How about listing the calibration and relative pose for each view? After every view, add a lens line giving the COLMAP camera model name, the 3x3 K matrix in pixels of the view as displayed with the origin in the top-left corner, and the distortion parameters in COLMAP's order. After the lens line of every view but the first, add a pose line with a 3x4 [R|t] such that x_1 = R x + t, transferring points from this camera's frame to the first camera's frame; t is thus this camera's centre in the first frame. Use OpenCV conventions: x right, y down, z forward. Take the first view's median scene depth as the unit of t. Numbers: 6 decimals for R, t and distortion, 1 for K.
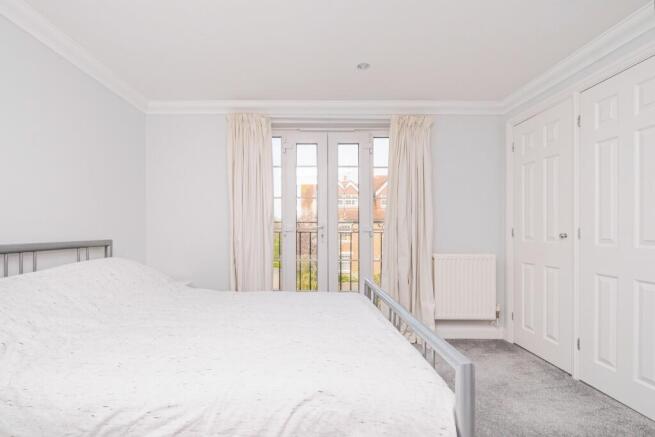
lens RADIAL K [[281.7, 0, 326.9], [0, 281.7, 232.3], [0, 0, 1]] dist [-0.011054, -0.000075]
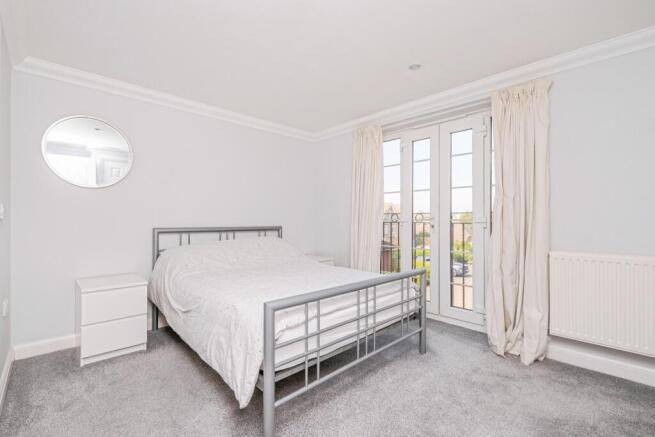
lens RADIAL K [[282.3, 0, 327.5], [0, 282.3, 218.5], [0, 0, 1]] dist [-0.000545, -0.000134]
pose [[0.711641, -0.004719, -0.702528, 0.491137], [-0.006544, 0.999890, -0.013345, 0.001466], [0.702513, 0.014094, 0.711531, -0.003435]]
